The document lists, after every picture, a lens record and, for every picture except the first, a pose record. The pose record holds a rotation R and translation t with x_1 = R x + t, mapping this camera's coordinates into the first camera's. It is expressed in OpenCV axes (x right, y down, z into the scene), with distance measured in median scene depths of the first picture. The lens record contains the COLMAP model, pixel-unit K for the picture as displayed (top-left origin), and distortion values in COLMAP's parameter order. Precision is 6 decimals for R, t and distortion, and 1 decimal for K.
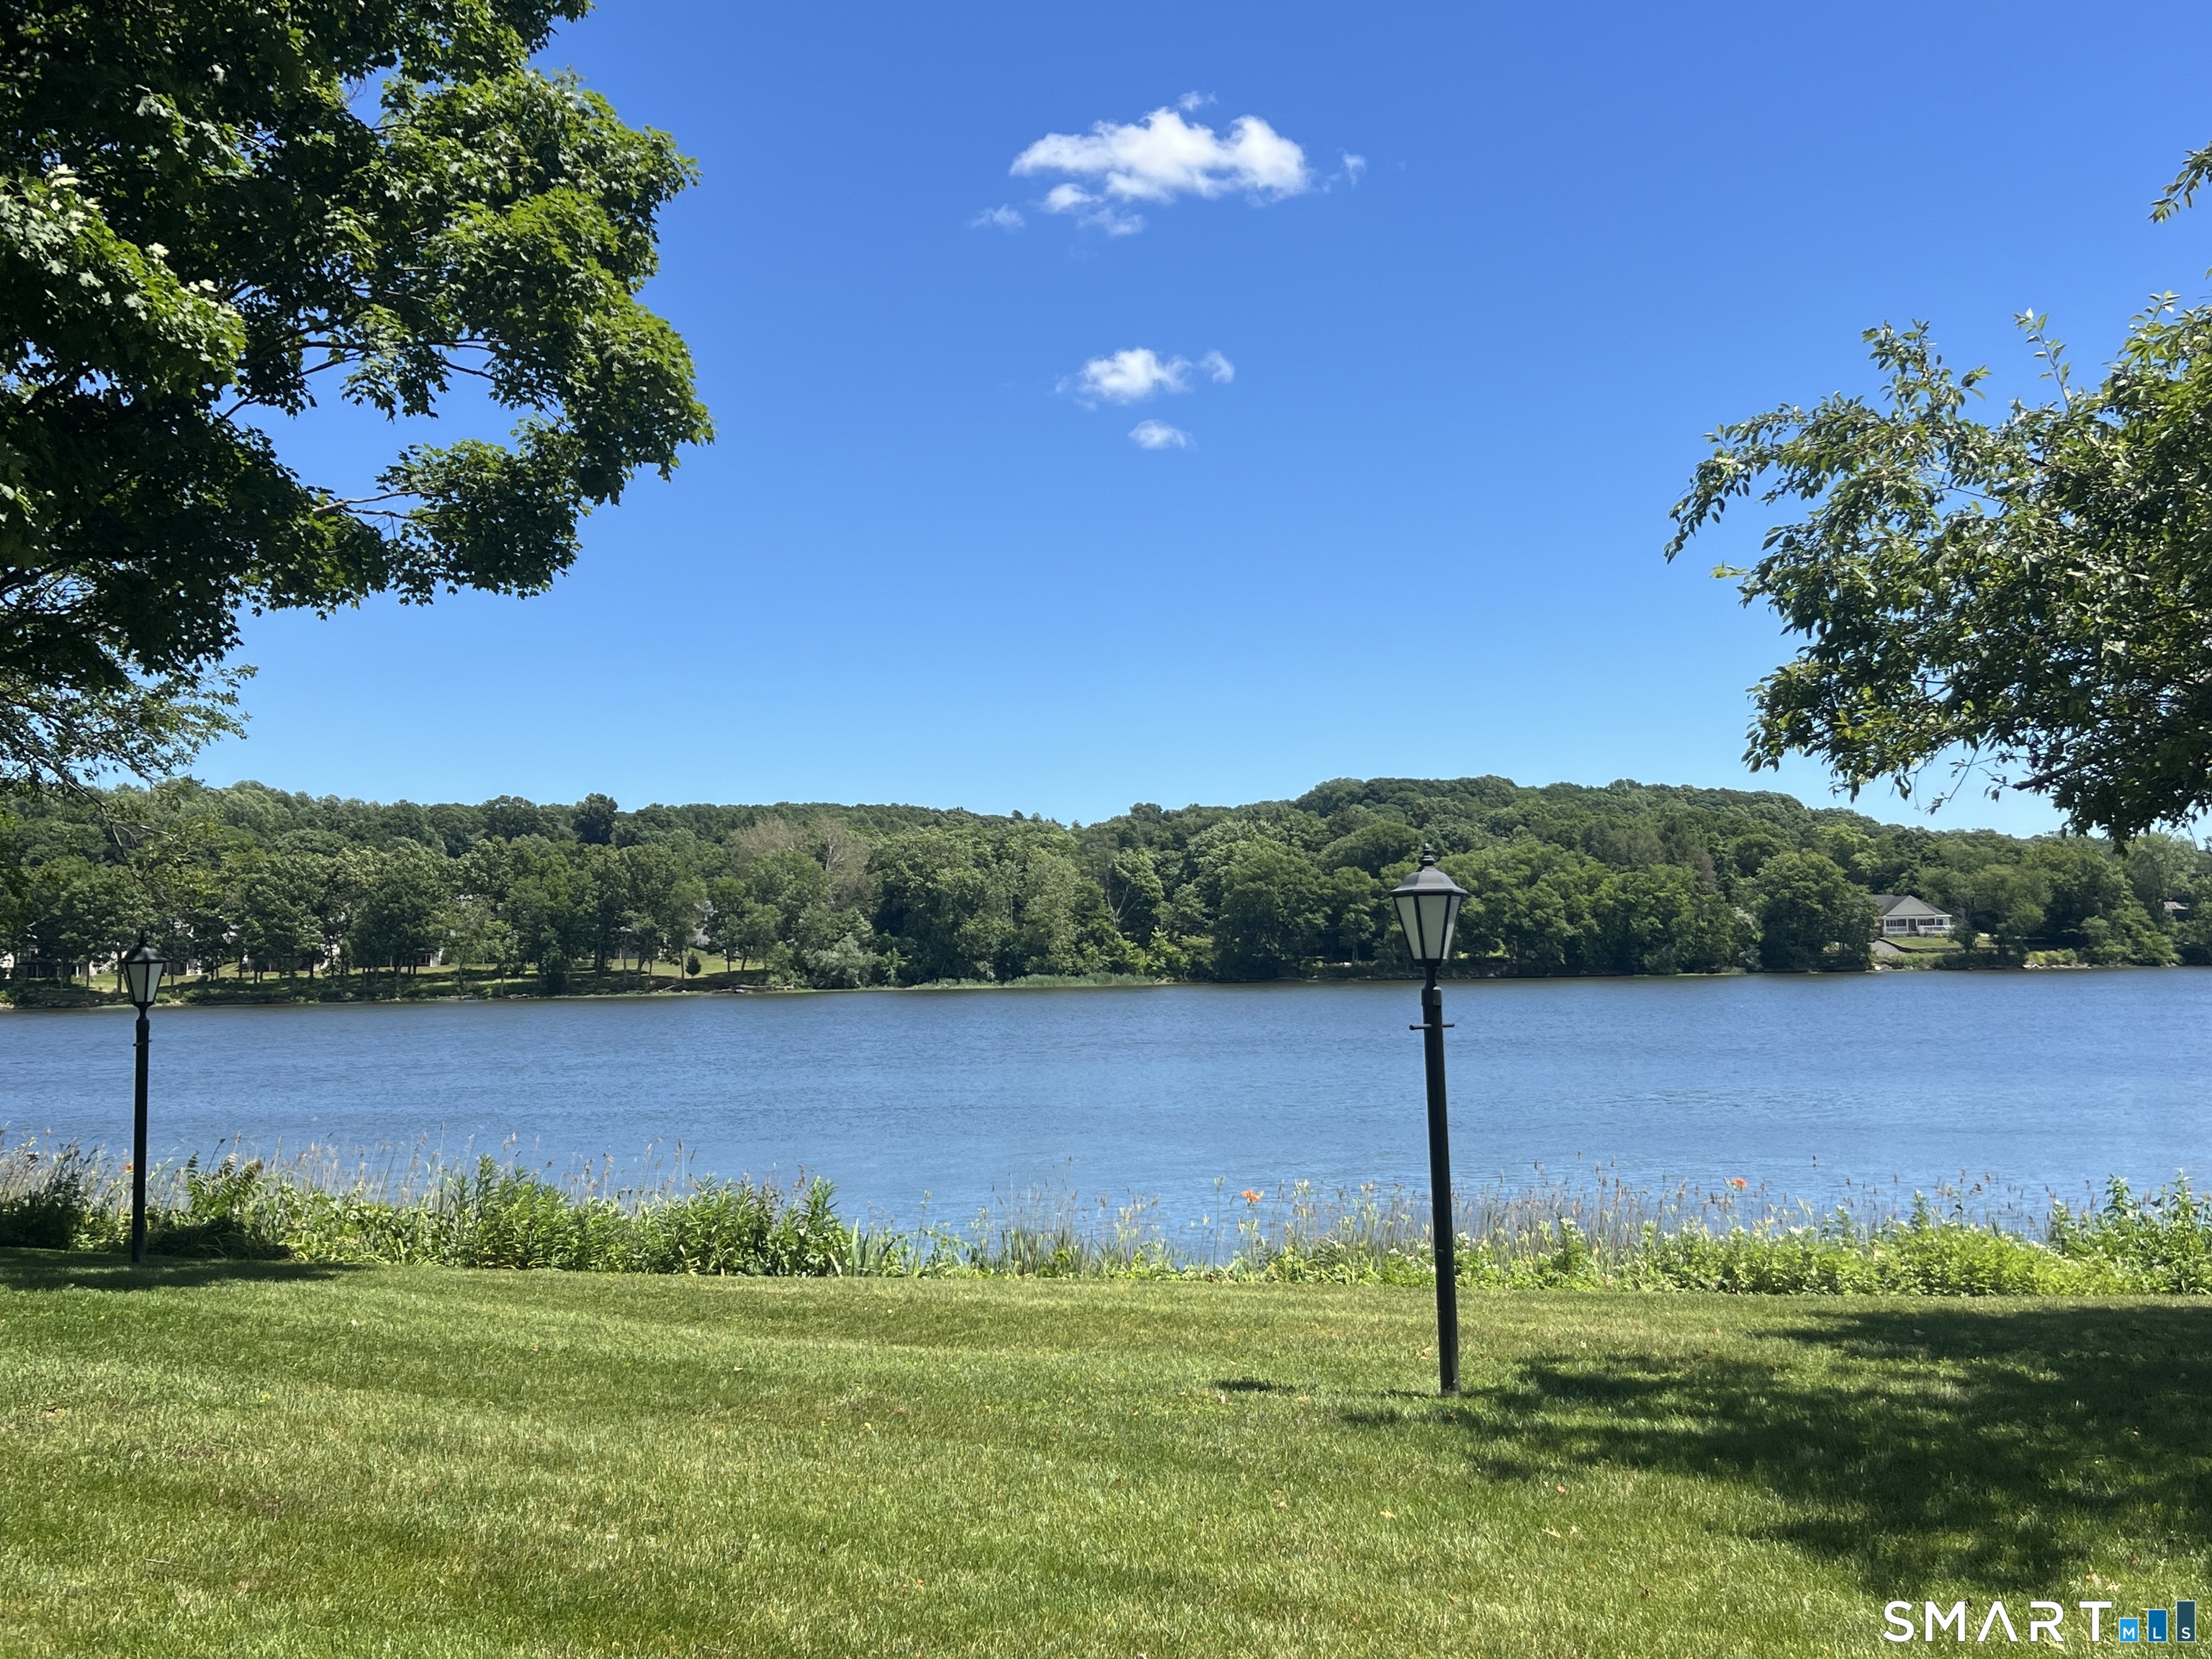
lens RADIAL K [[2209.0, 0, 1016.4], [0, 2209.0, 815.6], [0, 0, 1]] dist [-0.014962, 0.000000]
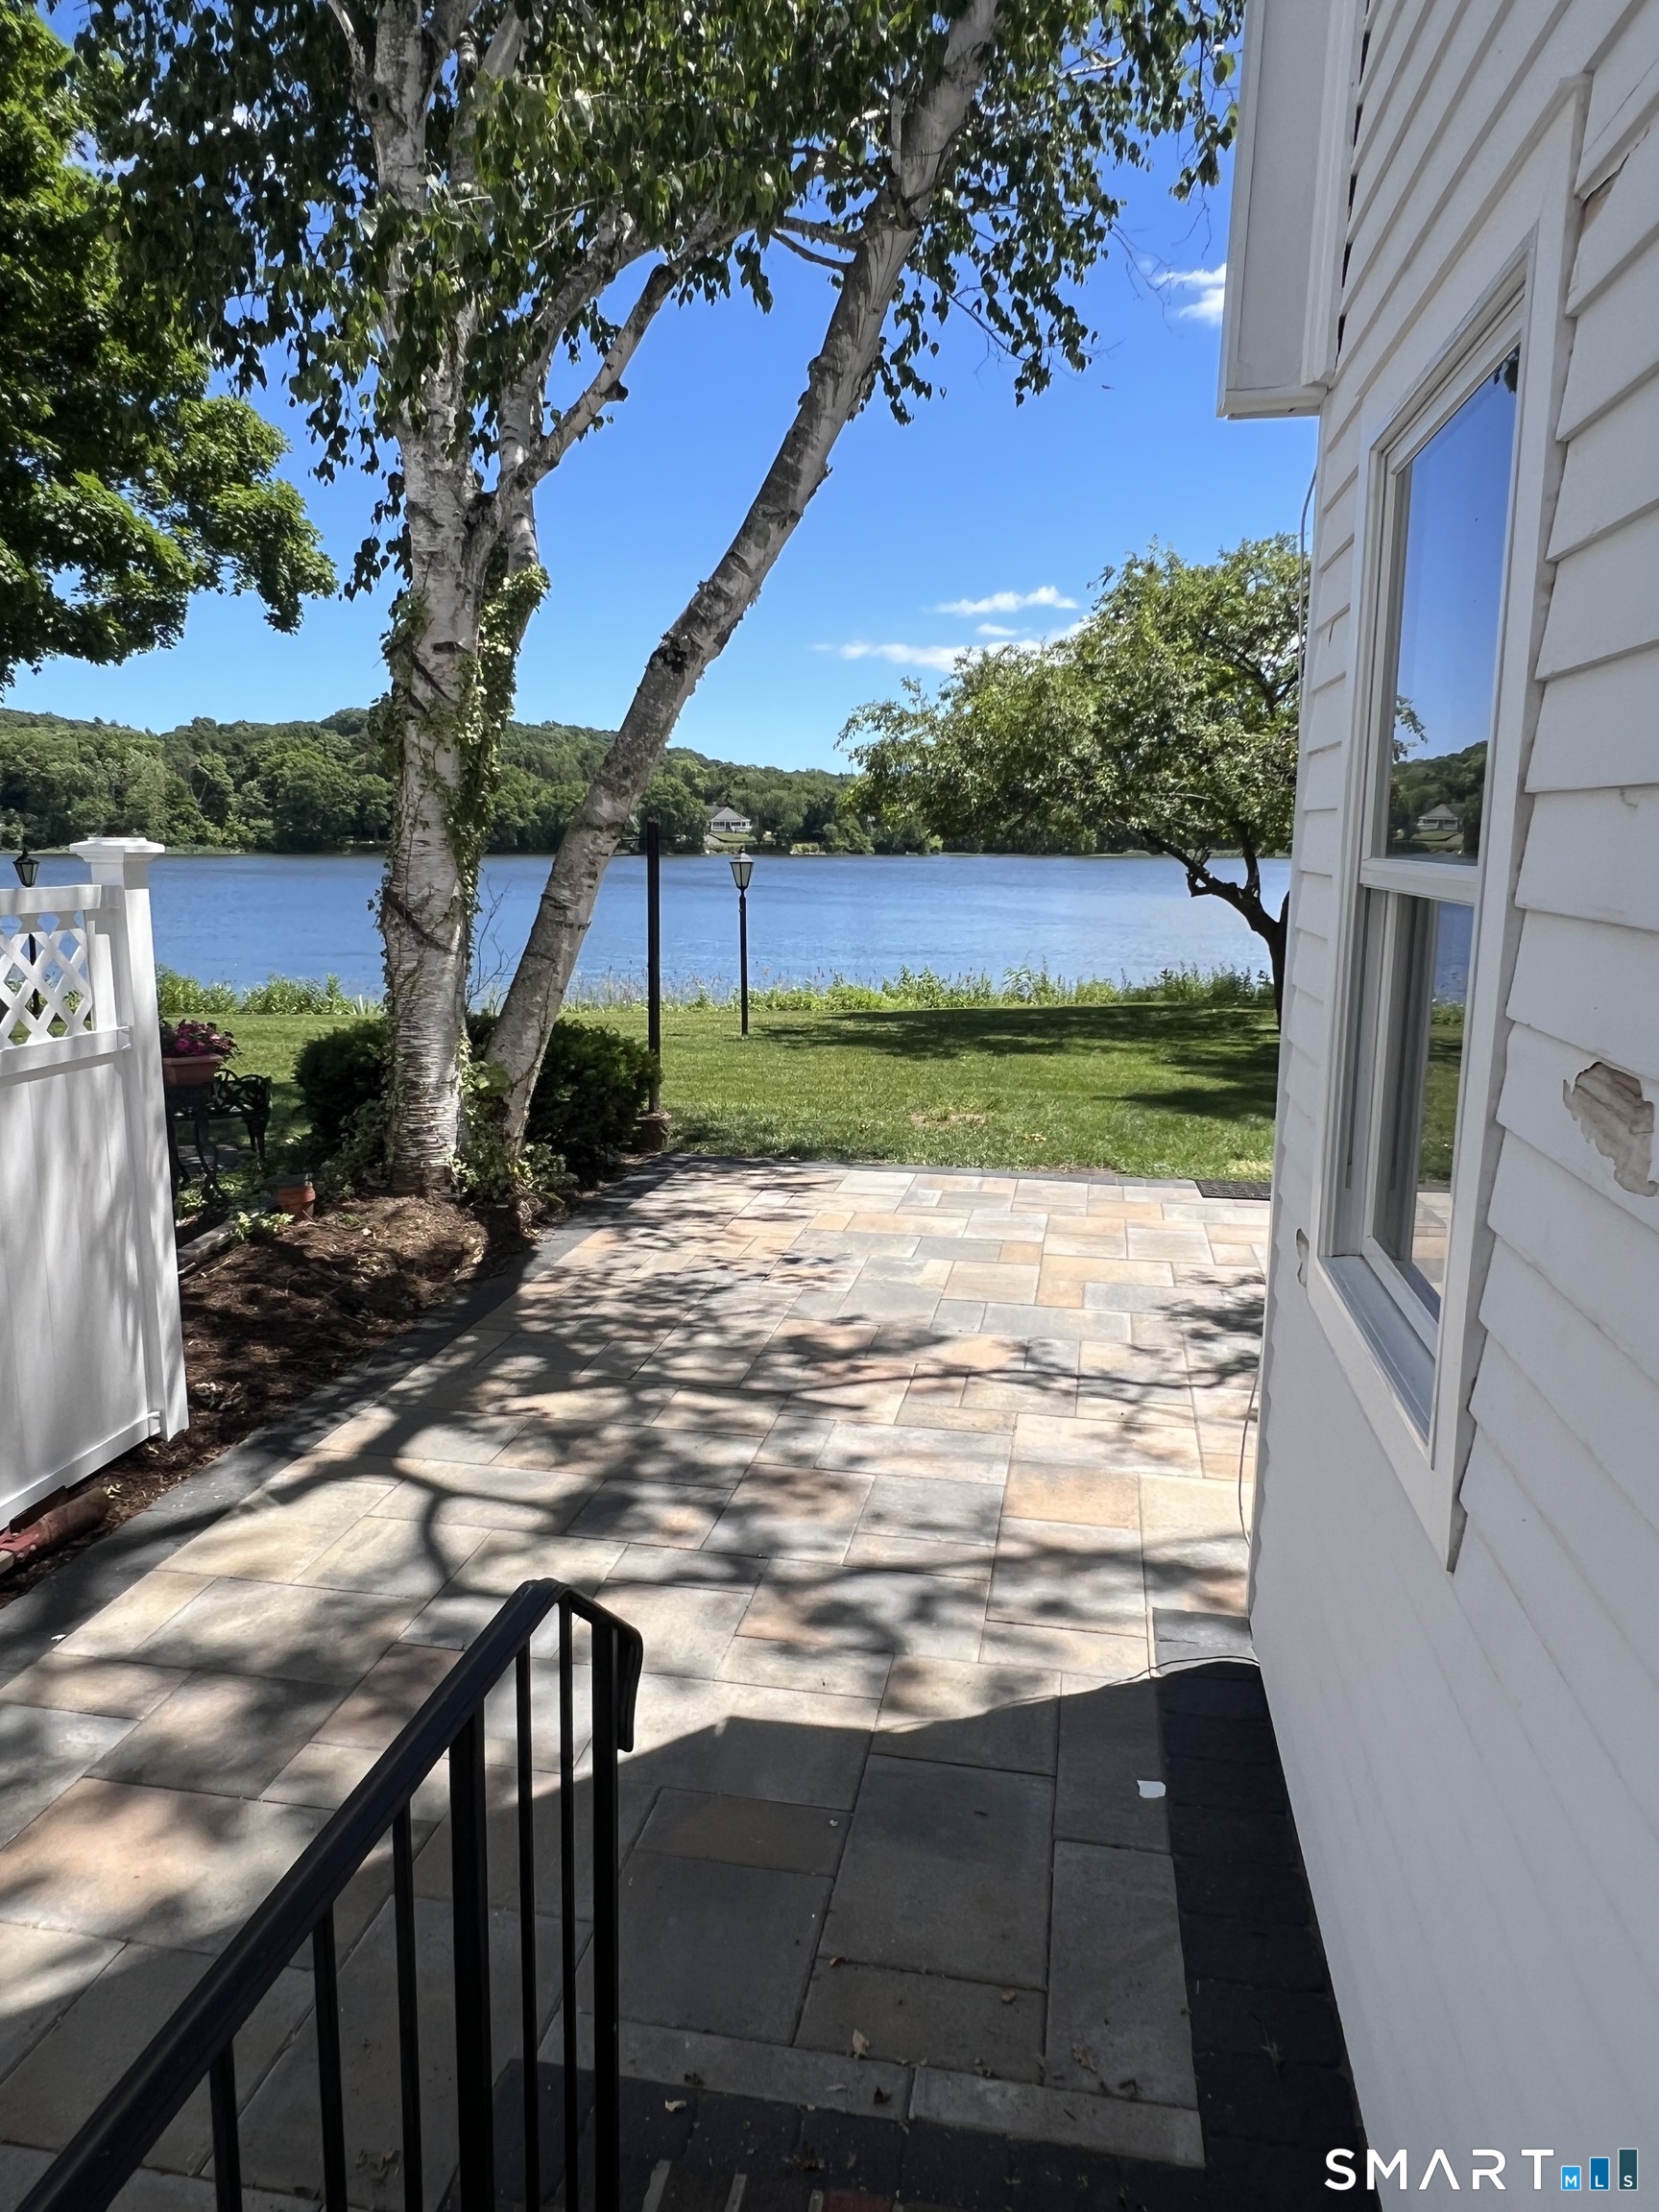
lens RADIAL K [[1447.0, 0, 837.6], [0, 1447.0, 1090.1], [0, 0, 1]] dist [-0.000272, -0.007920]
pose [[0.895040, -0.051806, 0.442967, -0.536174], [-0.053151, 0.973761, 0.221279, -0.095766], [-0.442807, -0.221598, 0.868801, -0.717893]]
